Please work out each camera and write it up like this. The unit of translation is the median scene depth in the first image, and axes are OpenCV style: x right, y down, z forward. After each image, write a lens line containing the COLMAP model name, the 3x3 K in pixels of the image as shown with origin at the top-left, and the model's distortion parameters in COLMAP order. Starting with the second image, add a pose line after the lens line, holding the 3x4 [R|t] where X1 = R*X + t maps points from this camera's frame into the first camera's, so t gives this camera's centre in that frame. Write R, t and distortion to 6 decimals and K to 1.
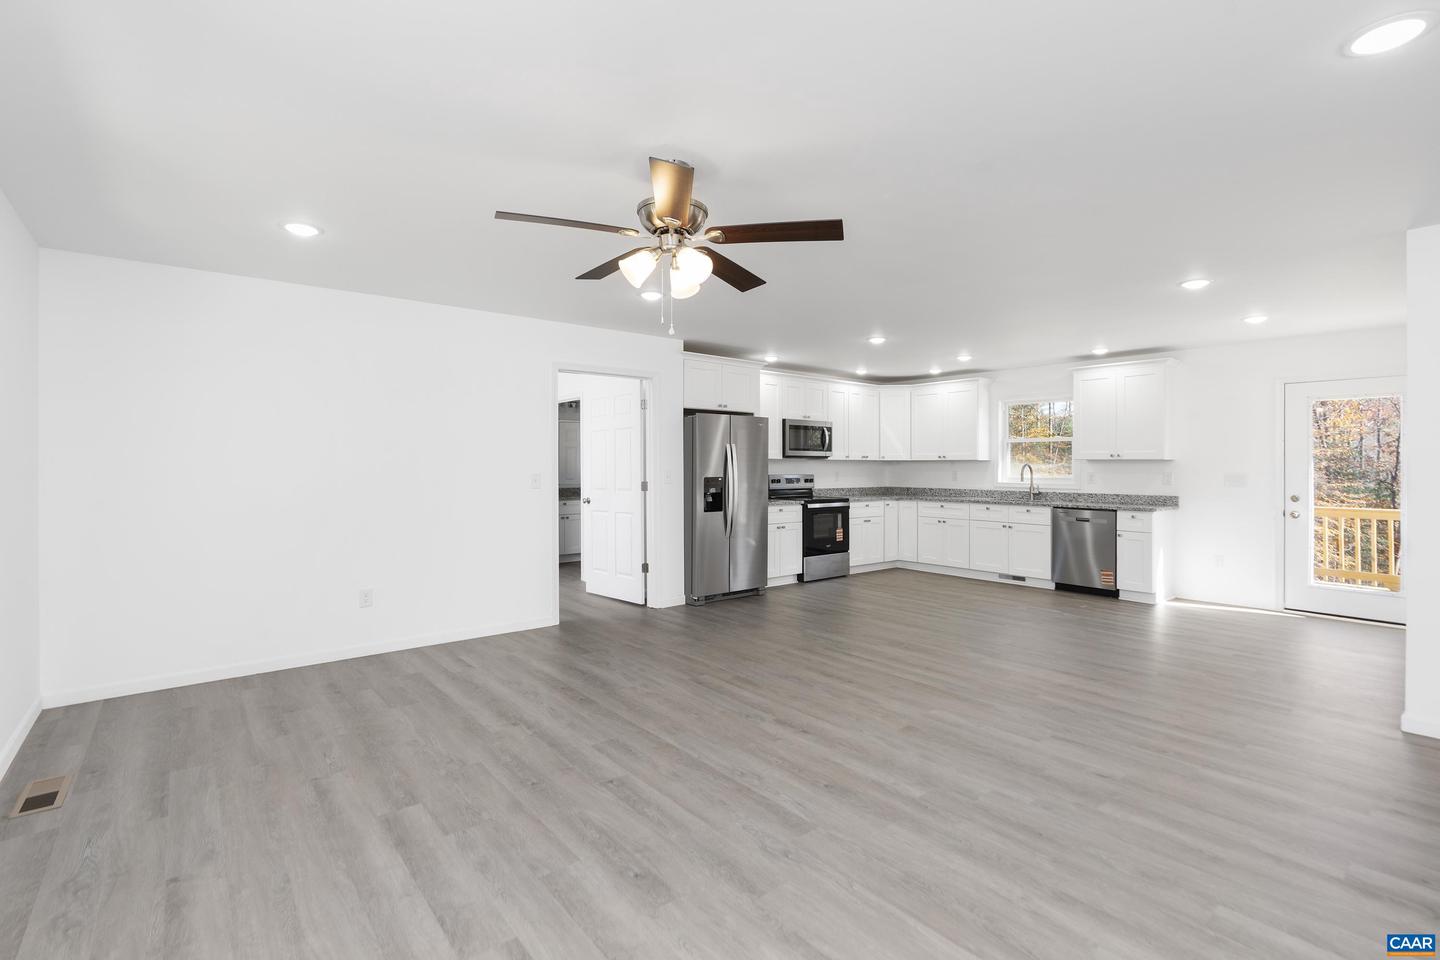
lens RADIAL K [[659.8, 0, 709.0], [0, 659.8, 467.6], [0, 0, 1]] dist [-0.013370, 0.000639]
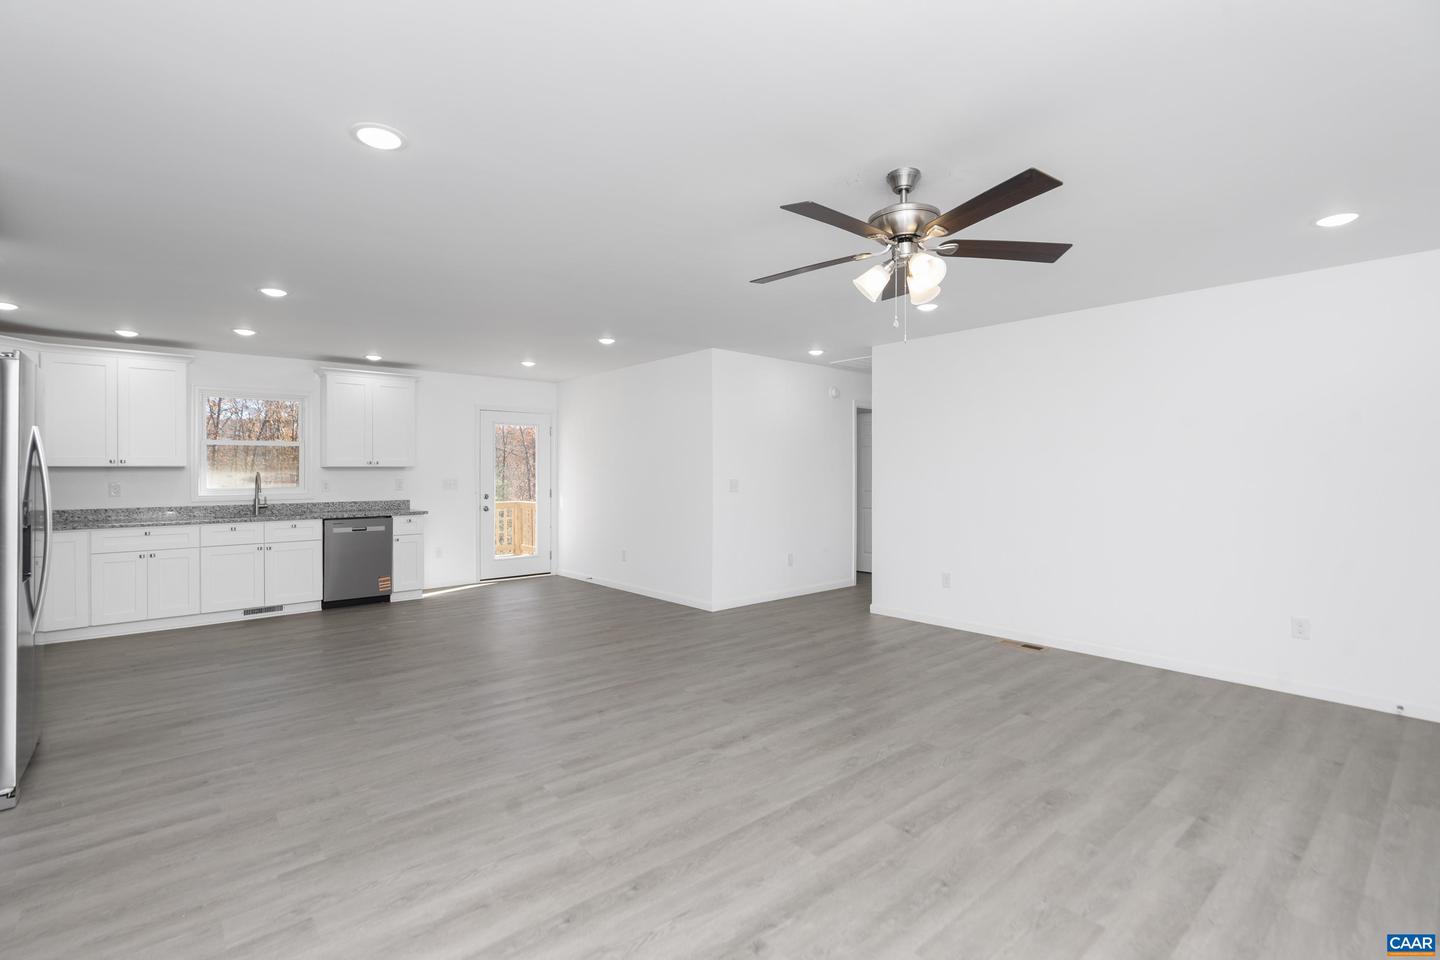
lens RADIAL K [[659.8, 0, 709.0], [0, 659.8, 467.6], [0, 0, 1]] dist [-0.013370, 0.000639]
pose [[-0.019142, 0.003895, 0.999809, -0.581948], [0.009324, 0.999950, -0.003717, -0.003444], [-0.999773, 0.009251, -0.019178, 0.726974]]
